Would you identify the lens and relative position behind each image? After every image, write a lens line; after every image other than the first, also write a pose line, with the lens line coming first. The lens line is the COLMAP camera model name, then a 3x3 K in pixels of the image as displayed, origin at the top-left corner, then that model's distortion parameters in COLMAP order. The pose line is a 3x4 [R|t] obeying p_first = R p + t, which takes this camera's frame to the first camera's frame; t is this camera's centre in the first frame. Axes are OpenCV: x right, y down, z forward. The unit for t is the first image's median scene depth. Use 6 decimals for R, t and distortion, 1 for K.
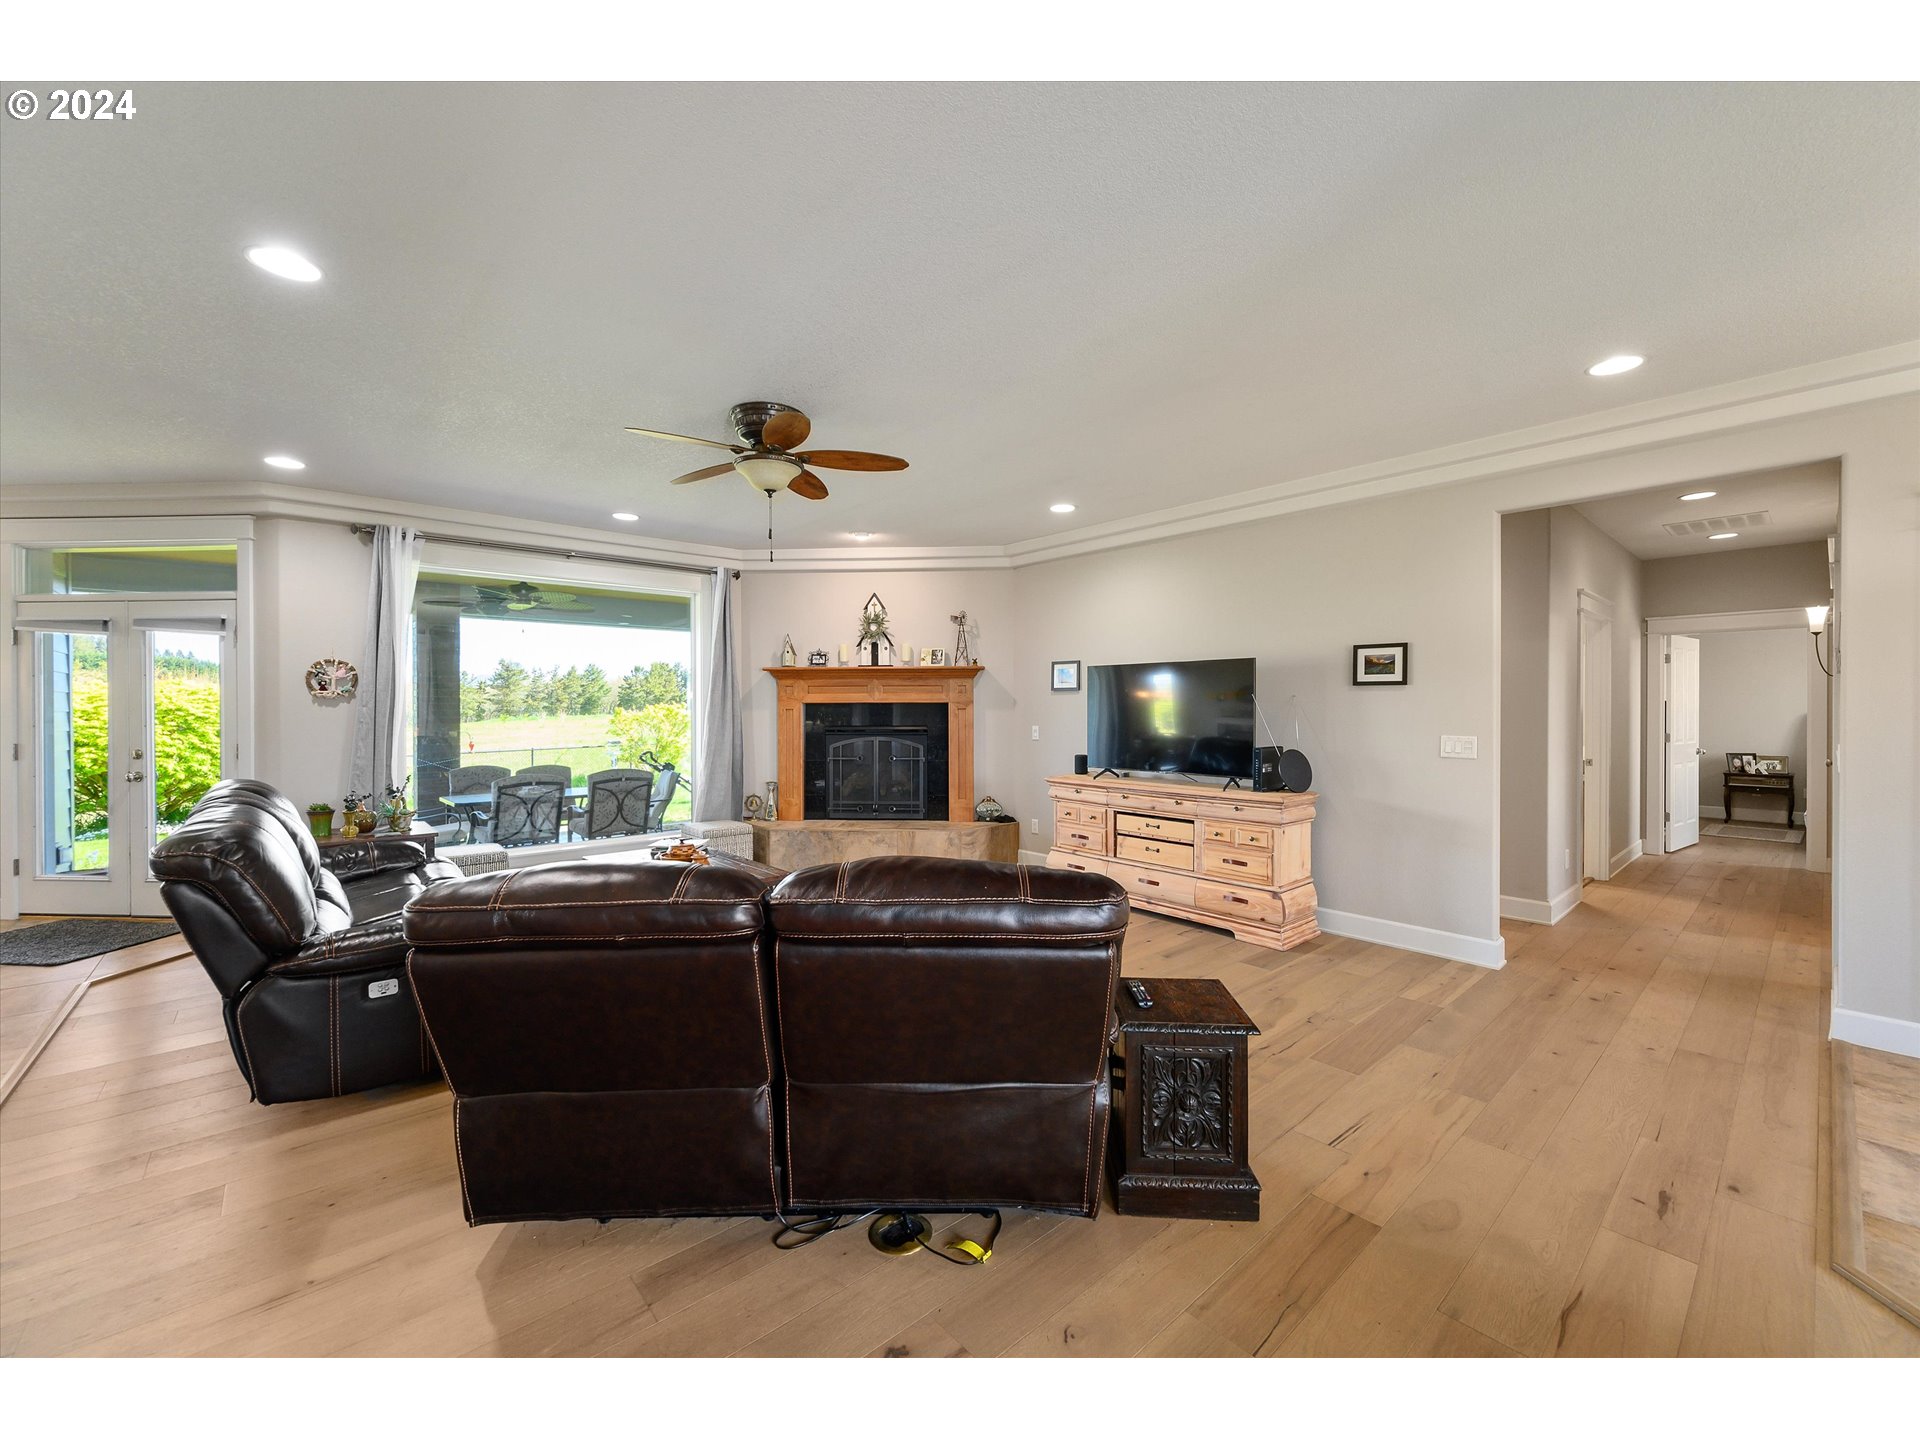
lens RADIAL K [[760.8, 0, 957.7], [0, 760.8, 710.3], [0, 0, 1]] dist [-0.000868, -0.000128]
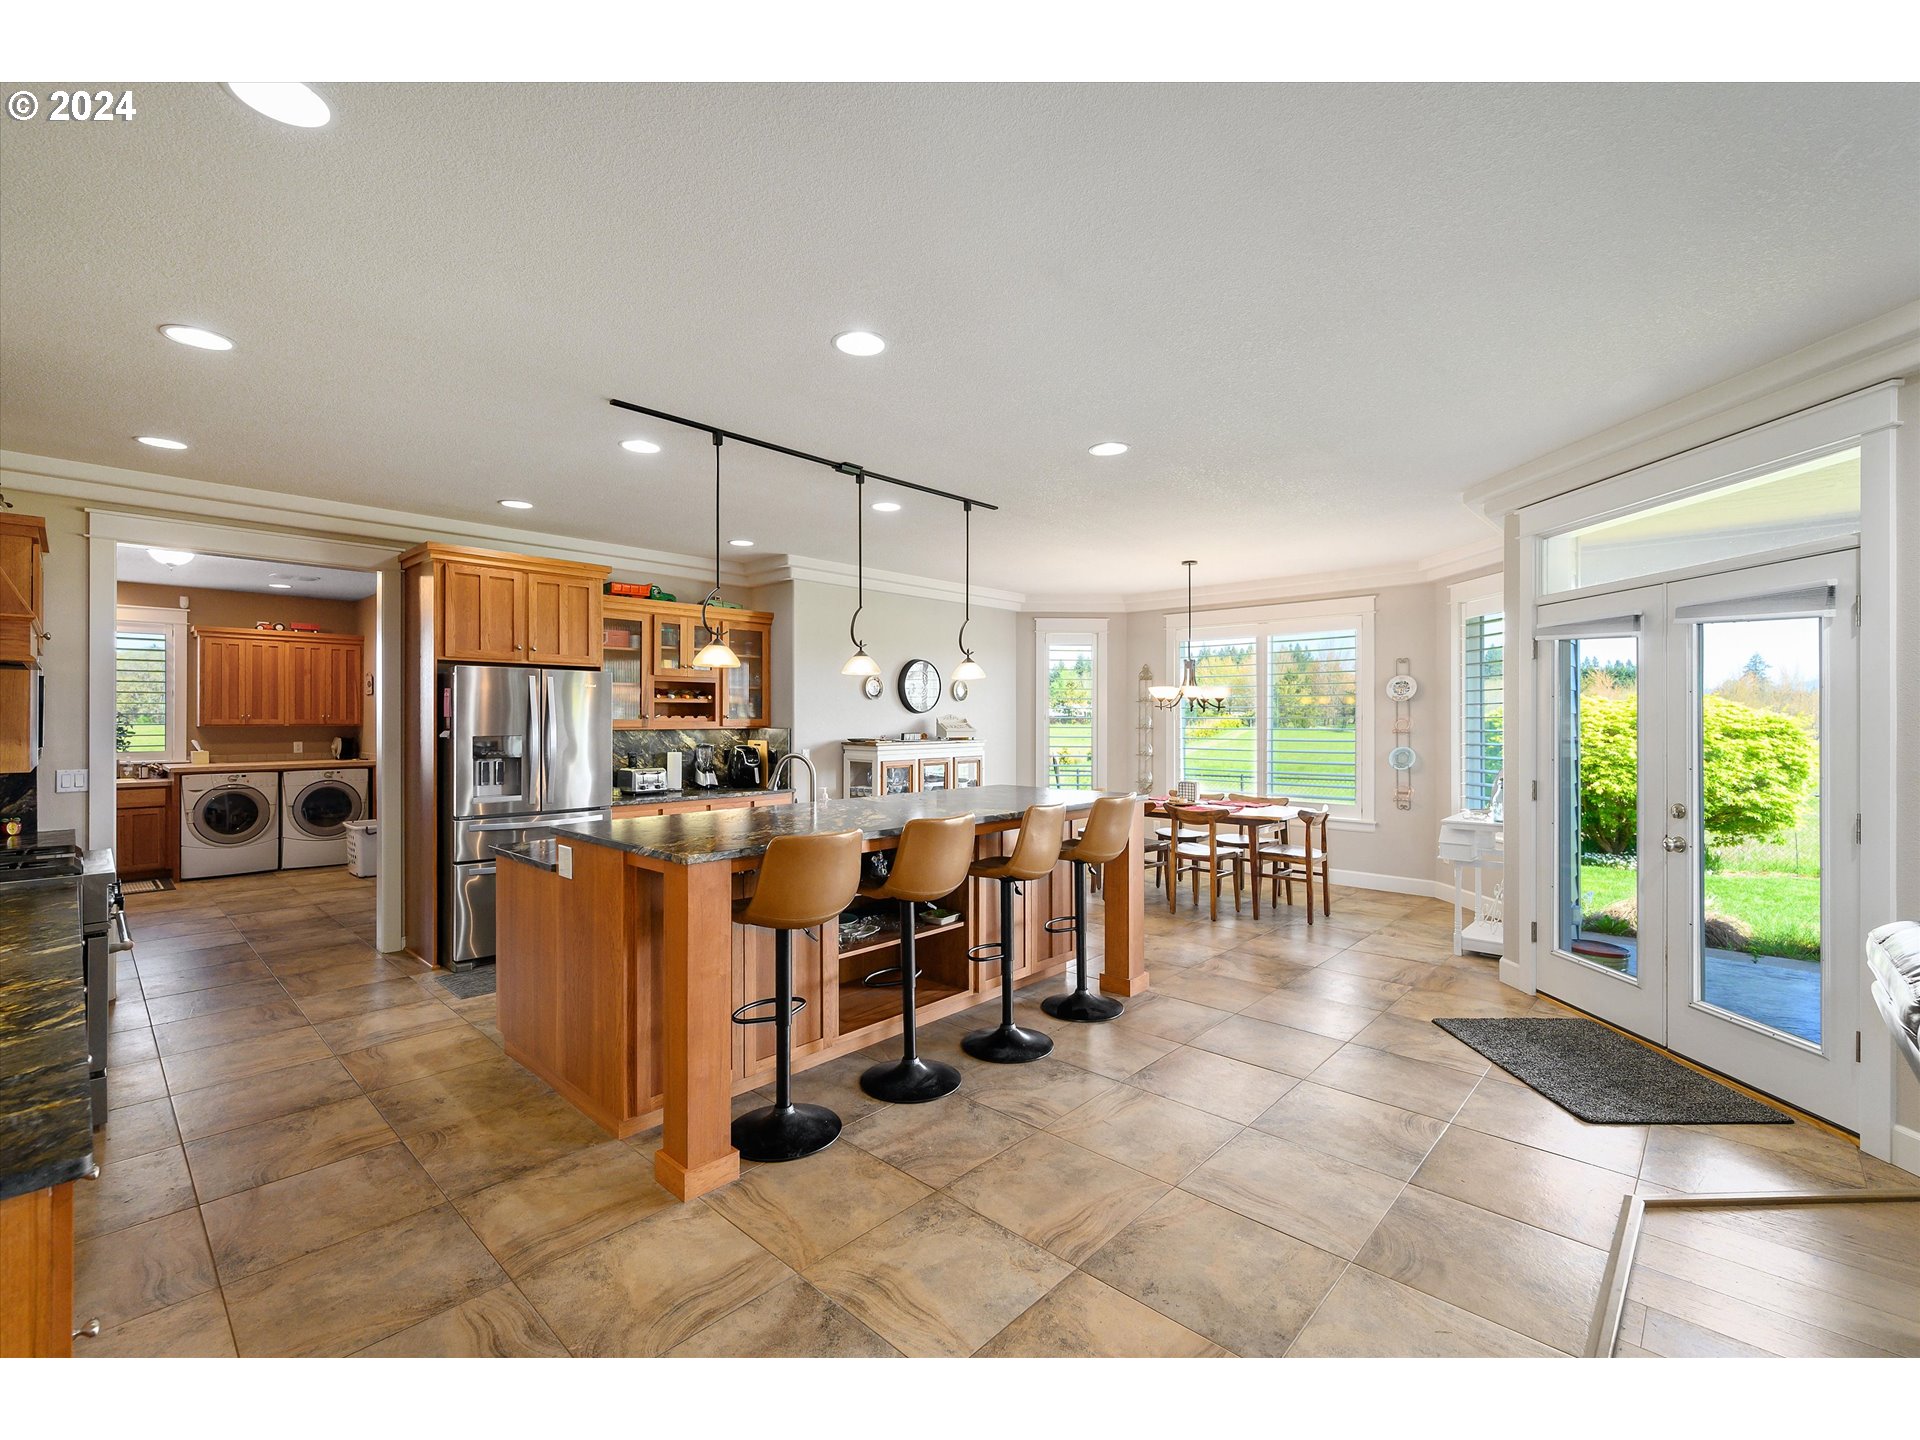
lens RADIAL K [[863.2, 0, 960.0], [0, 863.2, 720.0], [0, 0, 1]] dist [0.001032, 0.000091]
pose [[0.116949, 0.003673, -0.993131, -0.402383], [-0.005266, 0.999981, 0.003078, -0.020567], [0.993124, 0.004870, 0.116966, 0.286249]]
